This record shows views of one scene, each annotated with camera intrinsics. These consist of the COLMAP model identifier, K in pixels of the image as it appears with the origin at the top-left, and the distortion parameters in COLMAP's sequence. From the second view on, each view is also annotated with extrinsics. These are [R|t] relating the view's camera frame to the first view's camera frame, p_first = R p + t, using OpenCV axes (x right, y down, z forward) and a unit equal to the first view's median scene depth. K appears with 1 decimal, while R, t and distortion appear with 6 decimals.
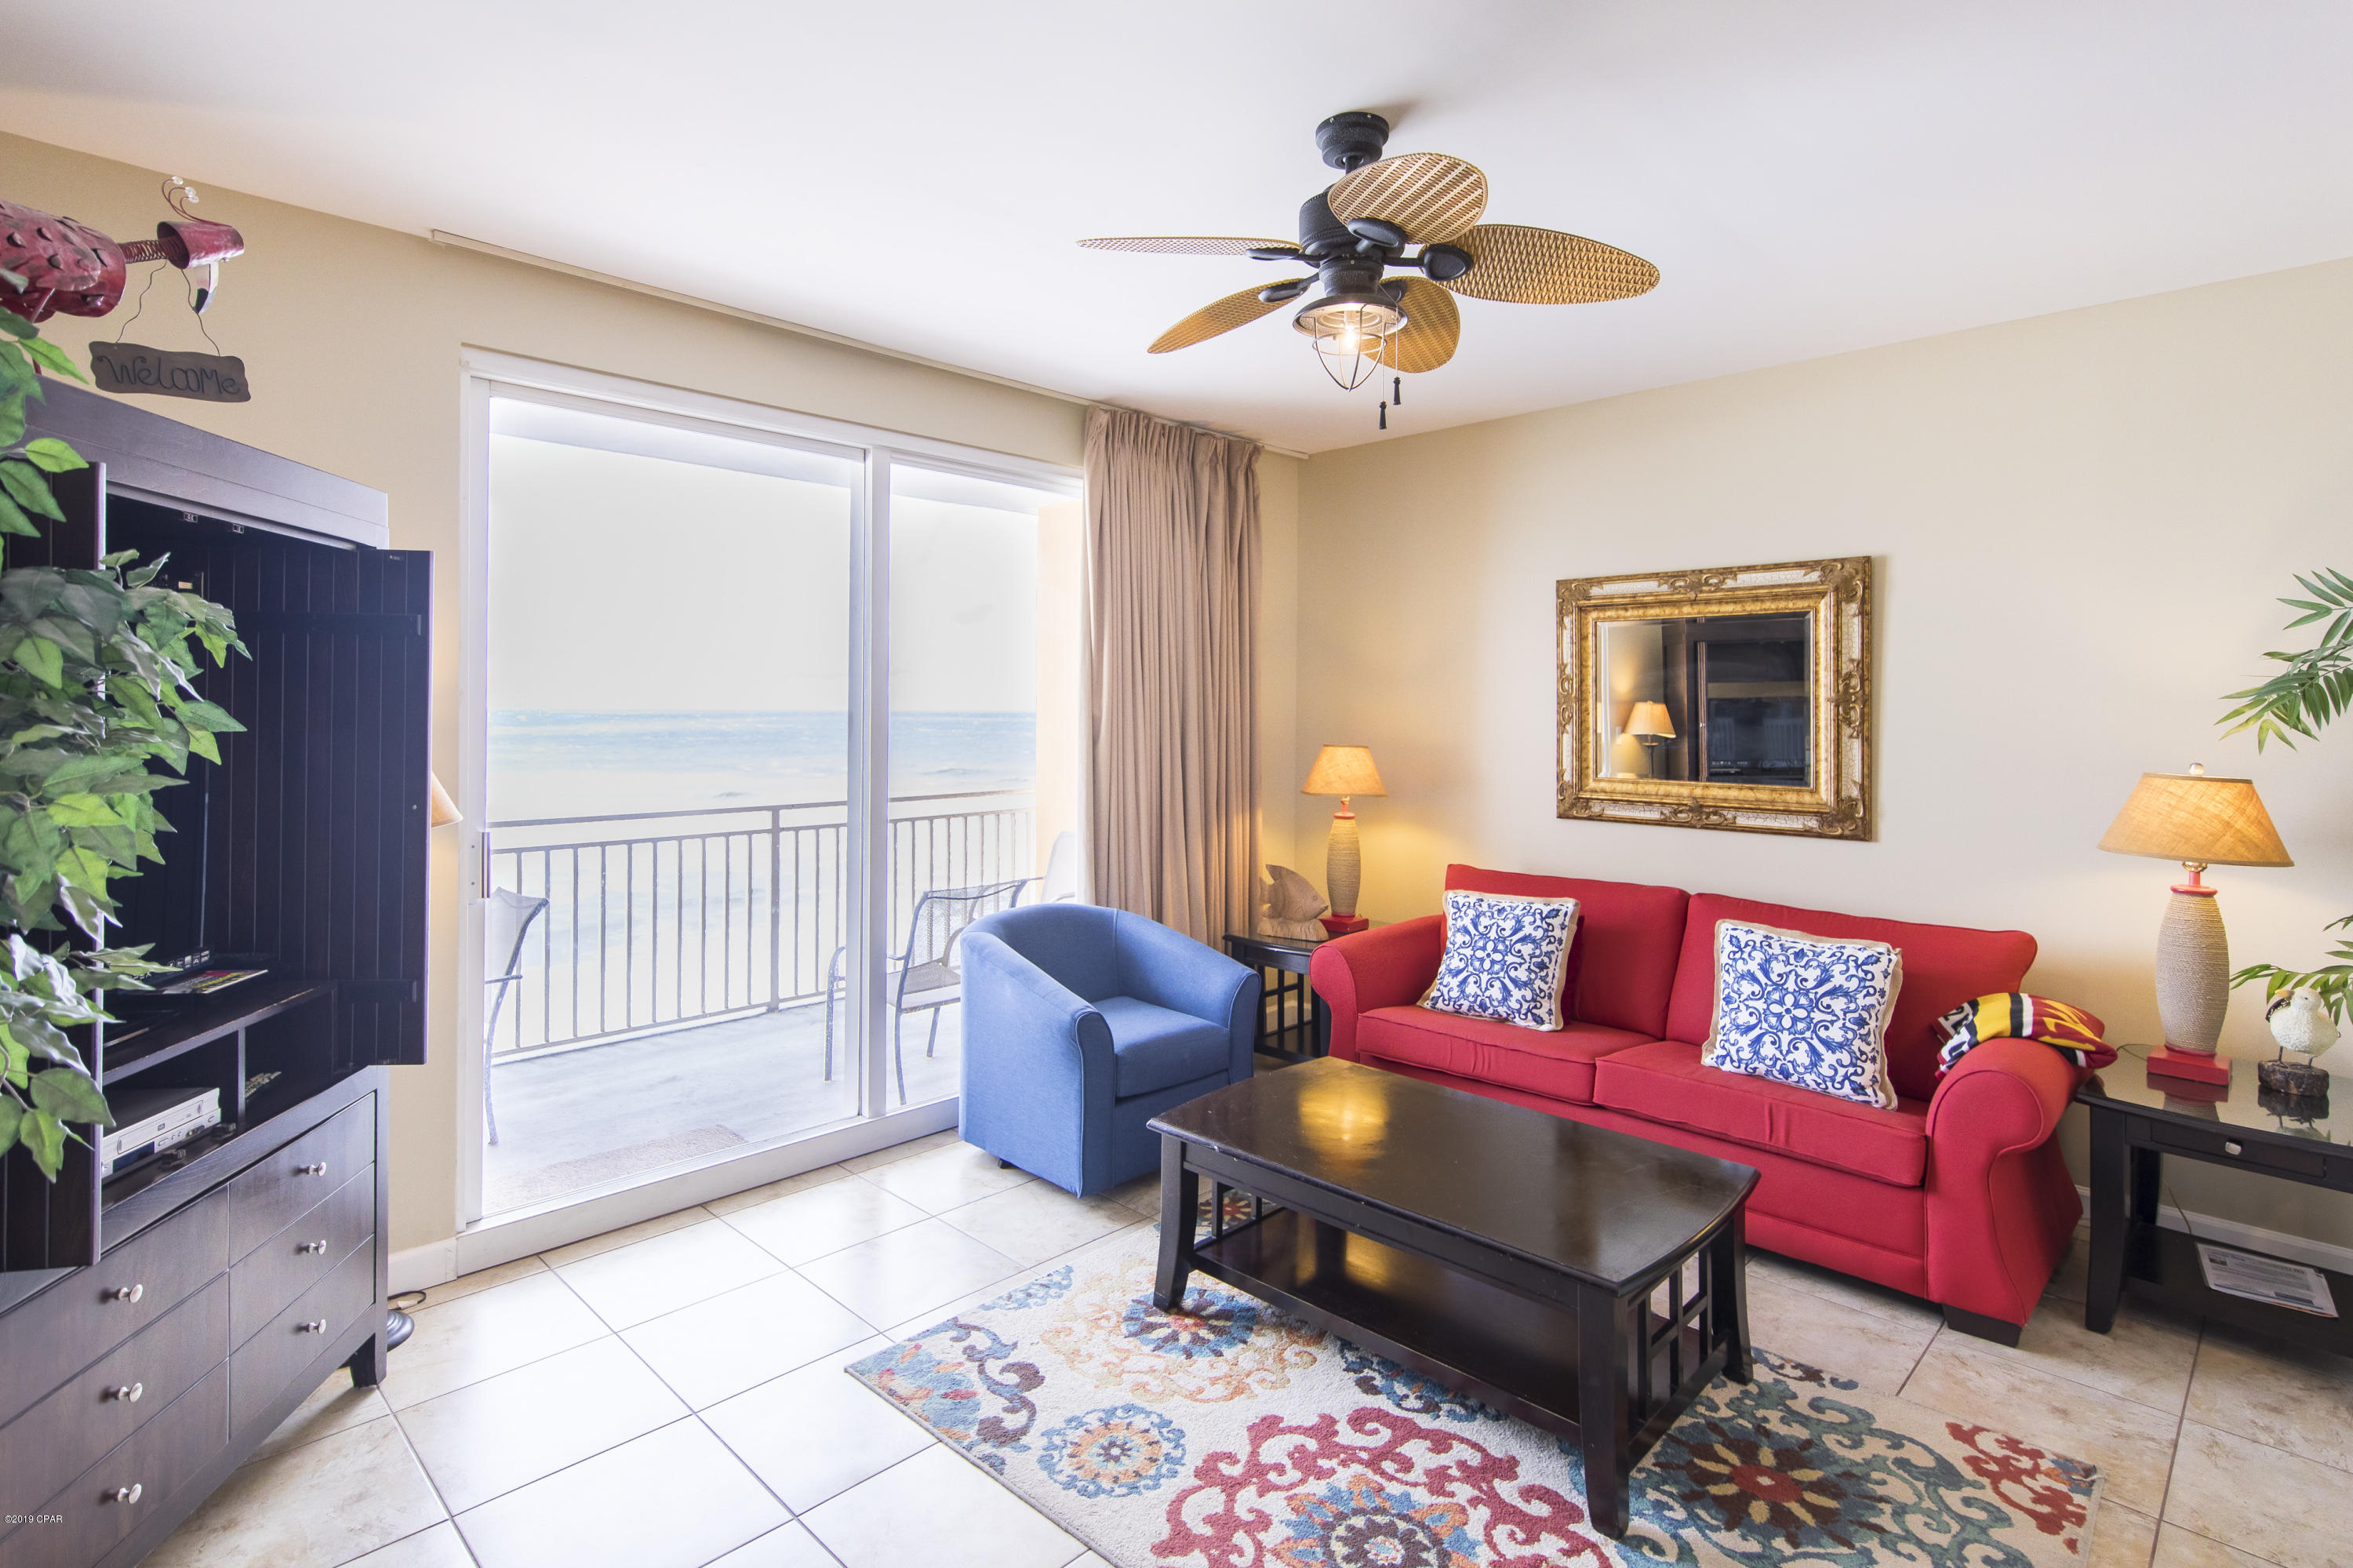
lens RADIAL K [[1158.4, 0, 1175.7], [0, 1158.4, 710.3], [0, 0, 1]] dist [0.004926, -0.000459]
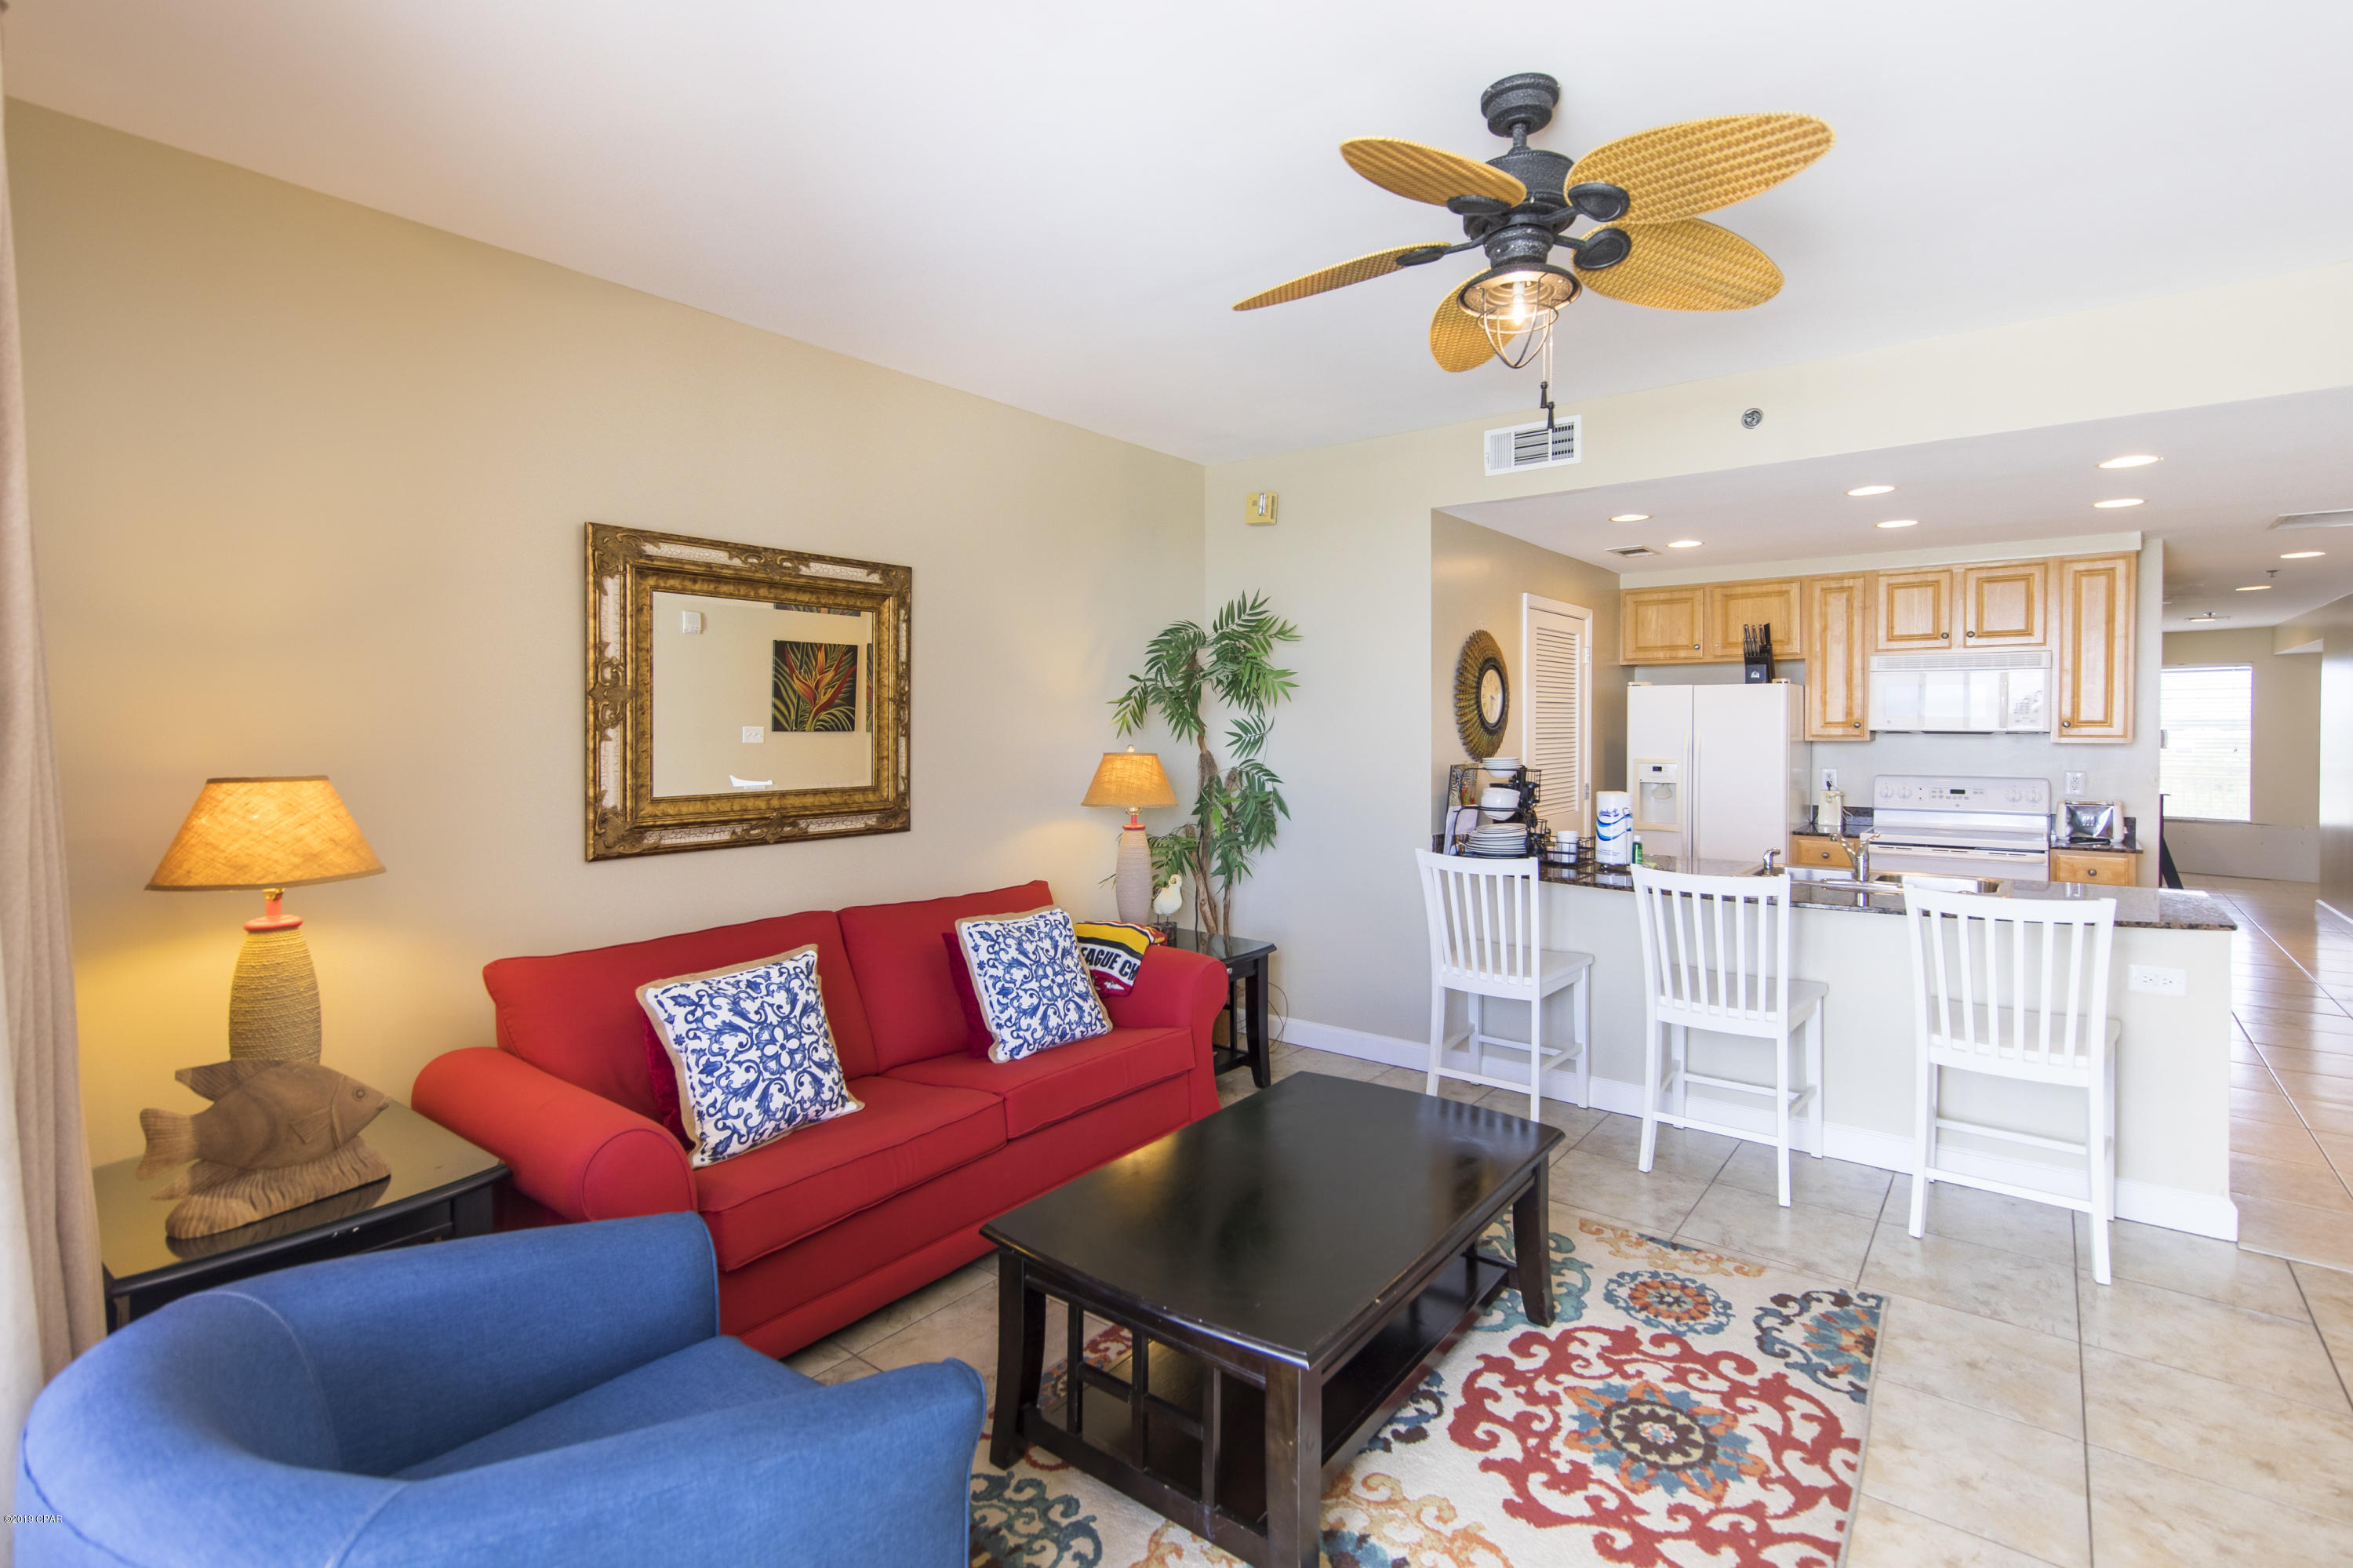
lens RADIAL K [[1102.0, 0, 1184.6], [0, 1102.0, 743.6], [0, 0, 1]] dist [0.001894, 0.000031]
pose [[-0.118089, -0.022705, 0.992743, -0.615738], [0.002499, 0.999729, 0.023162, 0.010951], [-0.993000, 0.005216, -0.118000, 1.174713]]
